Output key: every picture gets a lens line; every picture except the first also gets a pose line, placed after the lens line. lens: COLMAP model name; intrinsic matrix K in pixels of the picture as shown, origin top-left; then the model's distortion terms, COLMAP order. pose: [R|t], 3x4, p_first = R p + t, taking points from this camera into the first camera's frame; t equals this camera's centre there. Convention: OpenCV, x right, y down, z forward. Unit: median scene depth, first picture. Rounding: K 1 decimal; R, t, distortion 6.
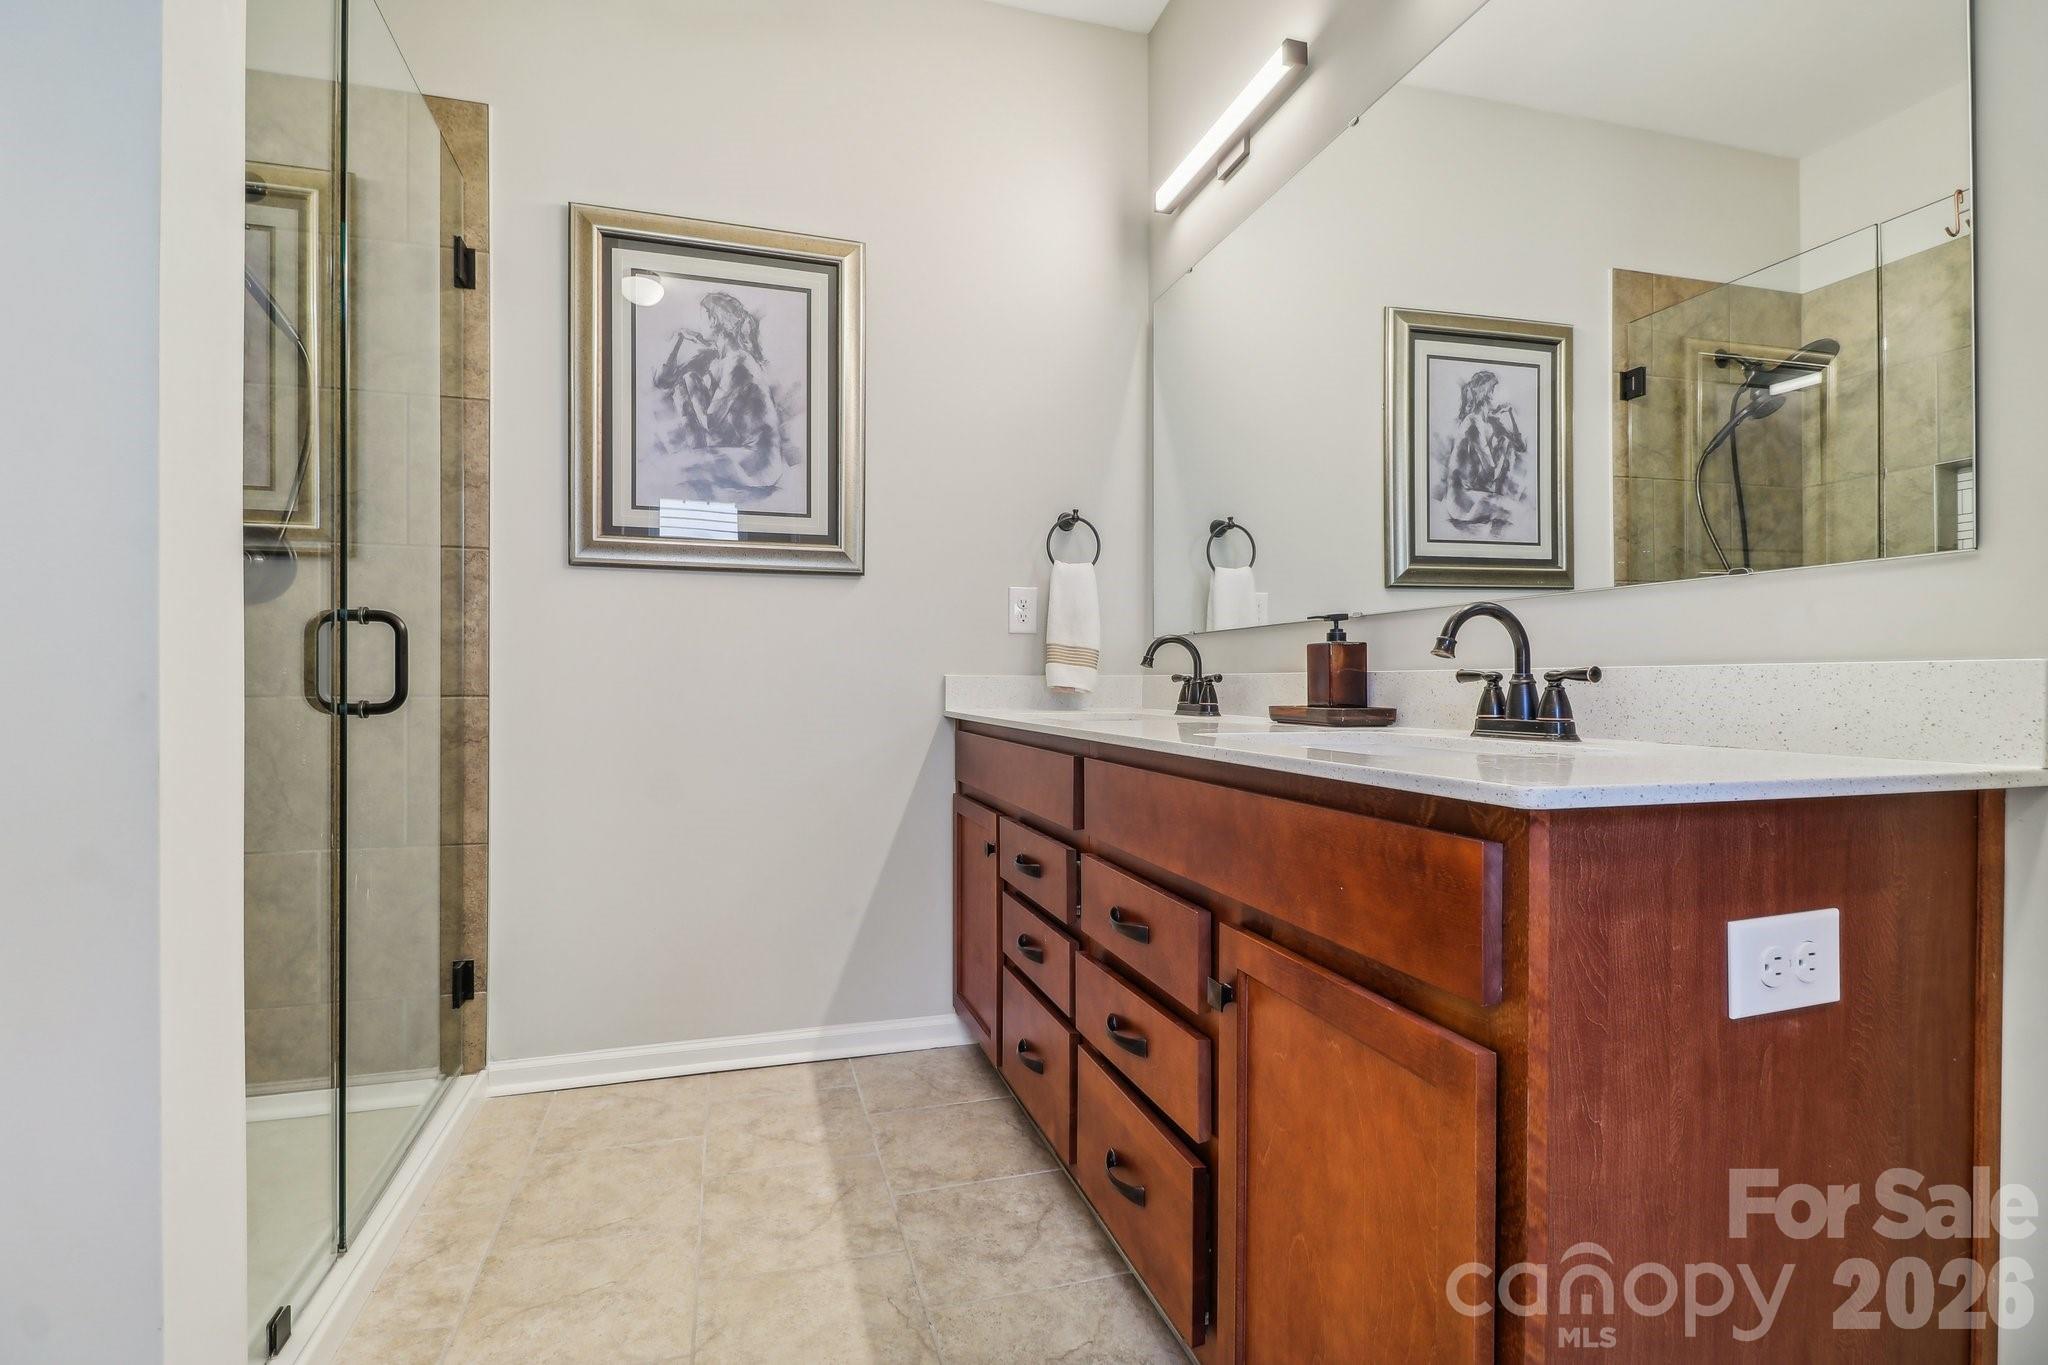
lens RADIAL K [[955.7, 0, 1013.9], [0, 955.7, 677.8], [0, 0, 1]] dist [0.013479, -0.013463]
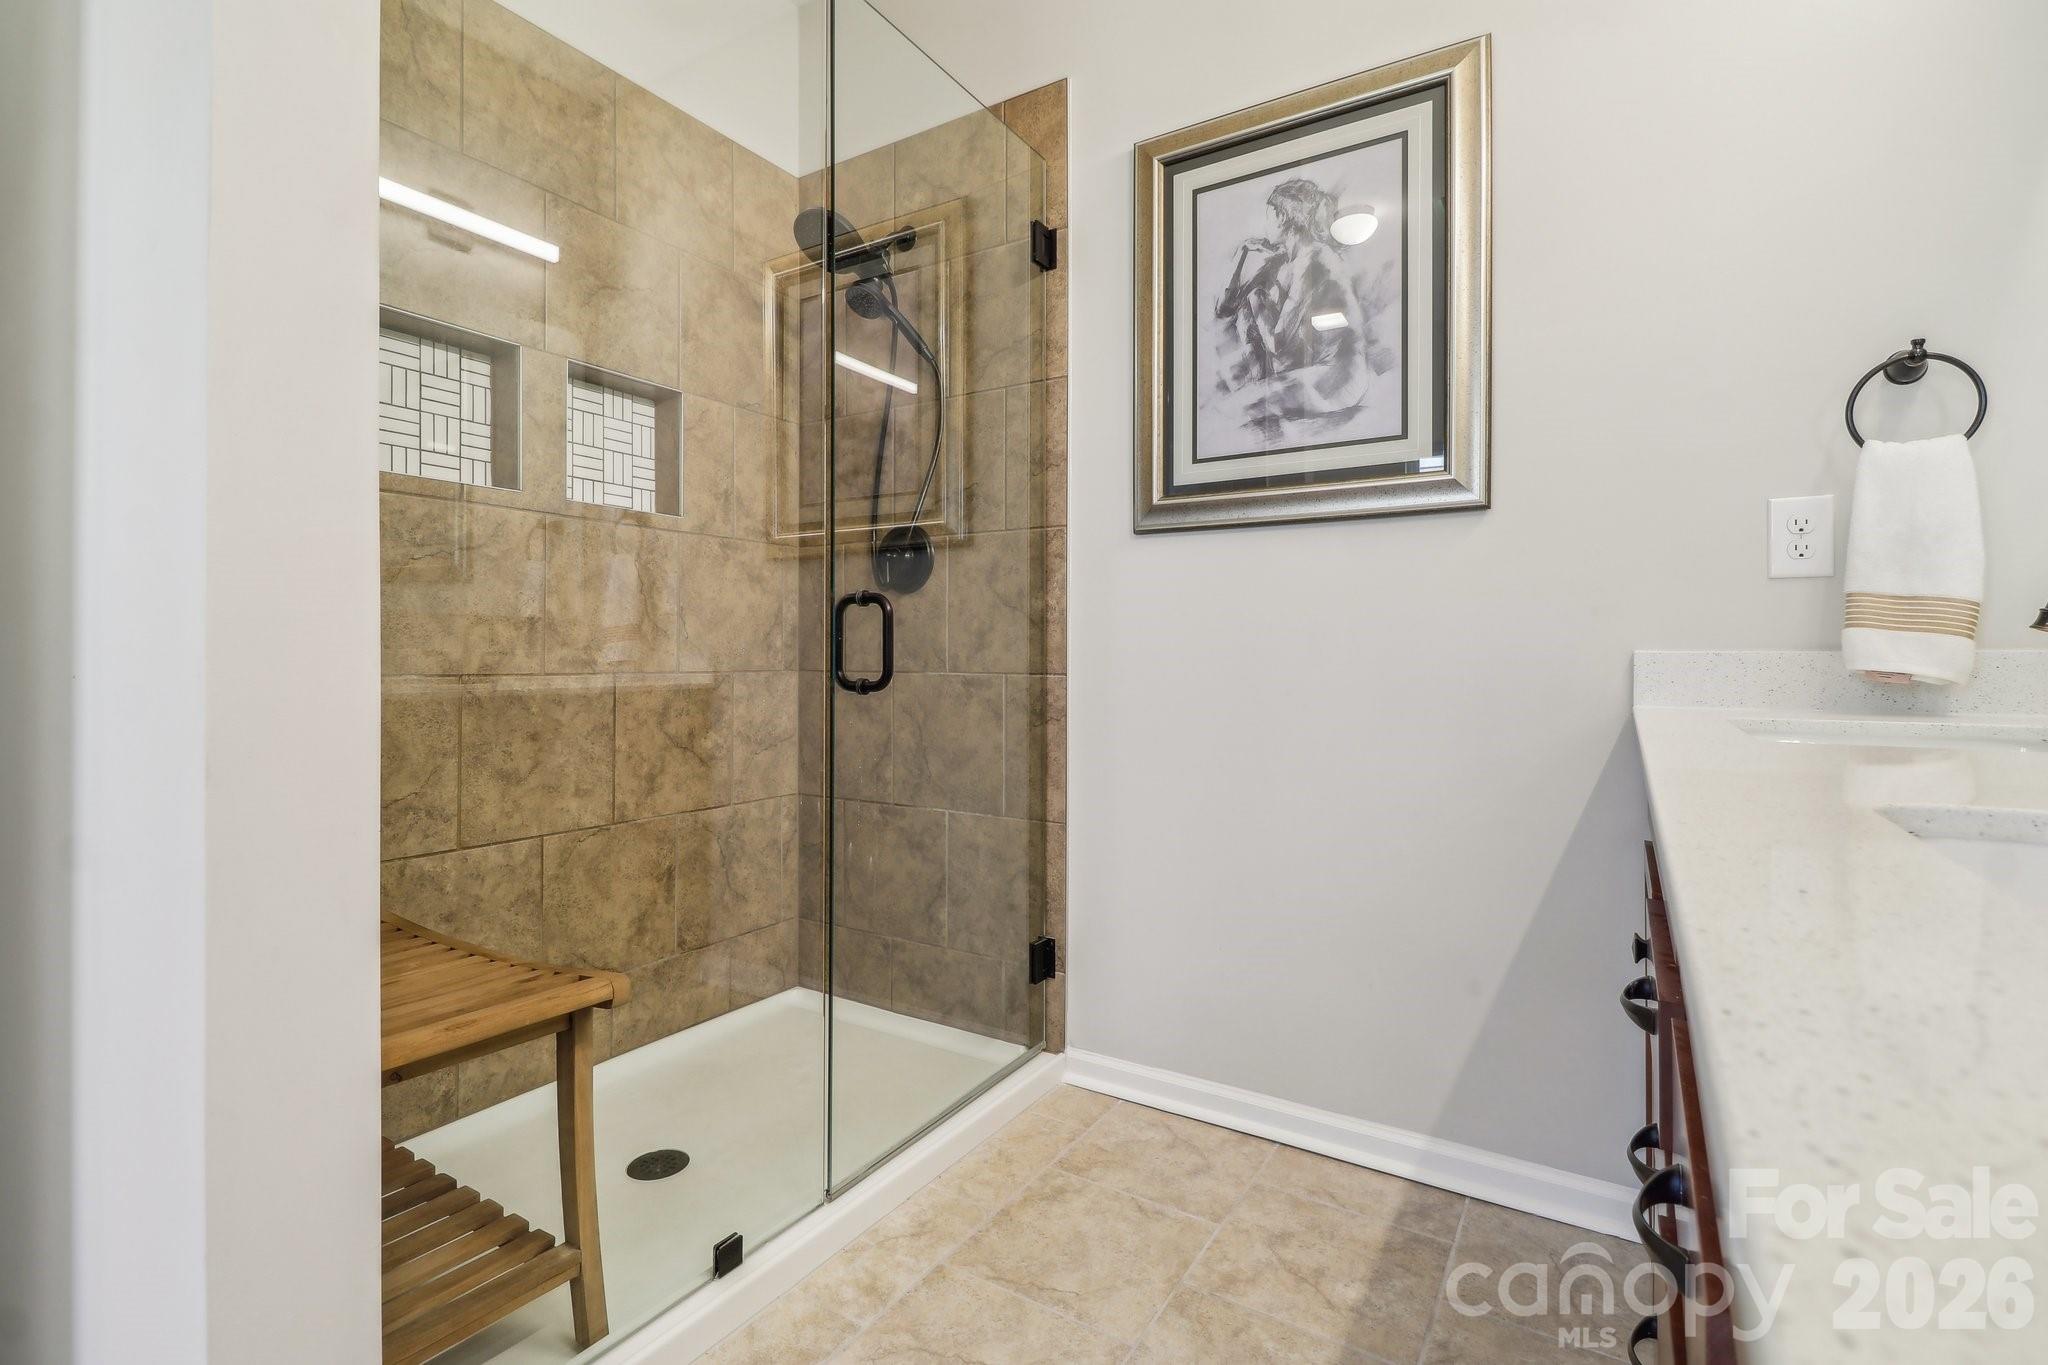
lens RADIAL K [[955.7, 0, 1011.3], [0, 955.7, 646.6], [0, 0, 1]] dist [0.013479, -0.013463]
pose [[0.647030, -0.007383, -0.762429, 0.162359], [0.002451, 0.999968, -0.007603, -0.002291], [0.762460, 0.003050, 0.647028, 0.308628]]
